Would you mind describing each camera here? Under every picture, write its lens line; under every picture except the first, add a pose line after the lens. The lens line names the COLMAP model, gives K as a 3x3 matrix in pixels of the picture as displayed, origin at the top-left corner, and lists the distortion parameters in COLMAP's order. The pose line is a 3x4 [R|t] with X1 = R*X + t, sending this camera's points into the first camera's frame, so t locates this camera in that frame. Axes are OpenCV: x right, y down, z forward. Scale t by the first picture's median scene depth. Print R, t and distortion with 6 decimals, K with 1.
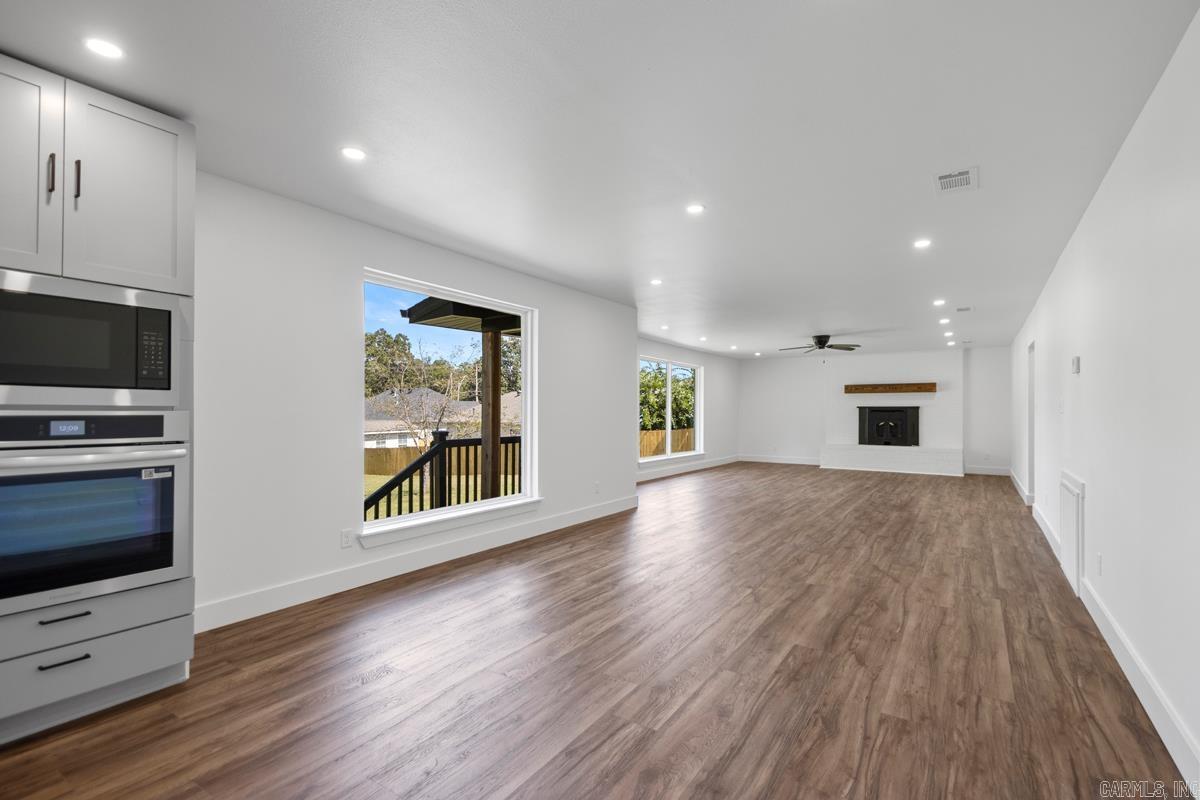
lens RADIAL K [[554.9, 0, 595.9], [0, 554.9, 408.6], [0, 0, 1]] dist [0.011362, 0.000116]
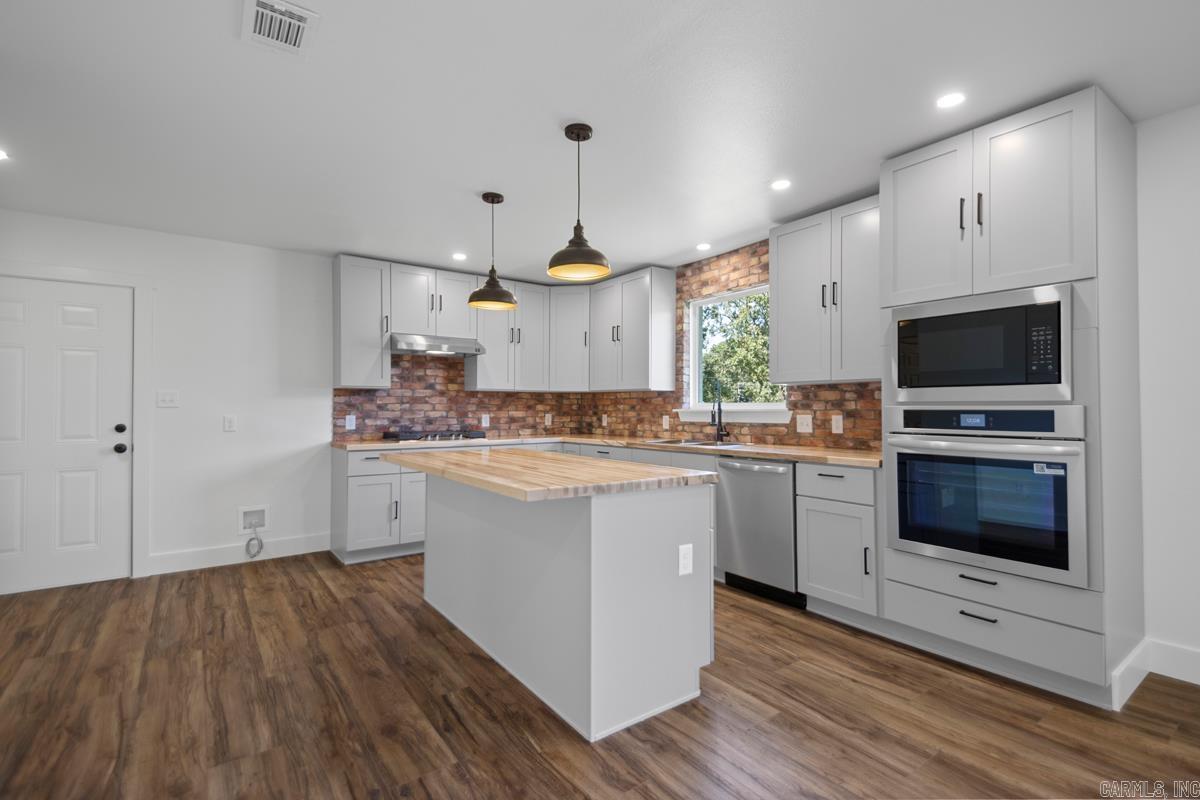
lens RADIAL K [[552.8, 0, 614.7], [0, 552.8, 405.9], [0, 0, 1]] dist [0.021221, -0.000877]
pose [[-0.323345, -0.005072, -0.946268, 0.142050], [0.006406, 0.999951, -0.007549, 0.002494], [0.946259, -0.008502, -0.323297, 0.216509]]
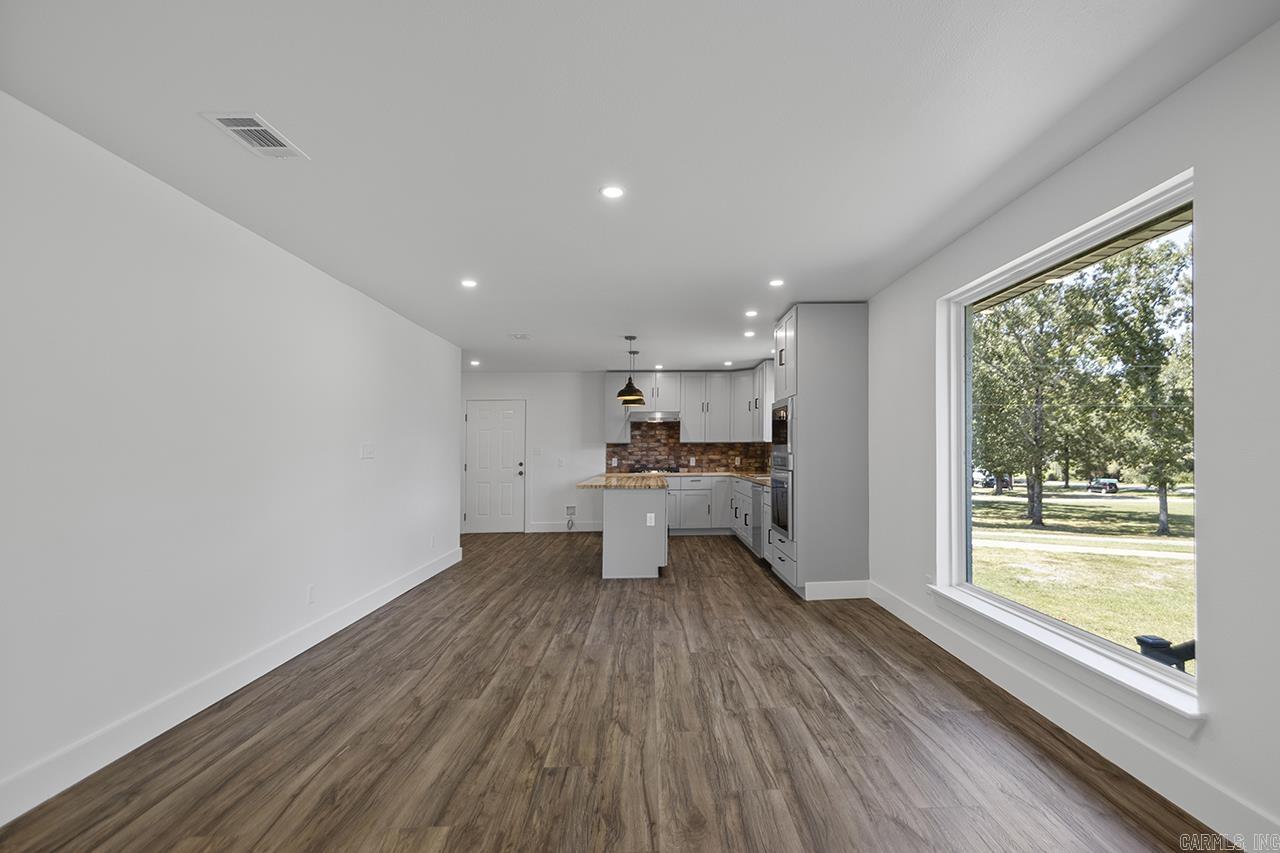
lens RADIAL K [[620.6, 0, 684.9], [0, 620.6, 445.0], [0, 0, 1]] dist [-0.000701, -0.000404]
pose [[-0.798494, 0.001829, -0.602000, 0.327229], [0.011464, 0.999860, -0.012167, -0.004538], [0.601893, -0.016616, -0.798403, 0.950300]]
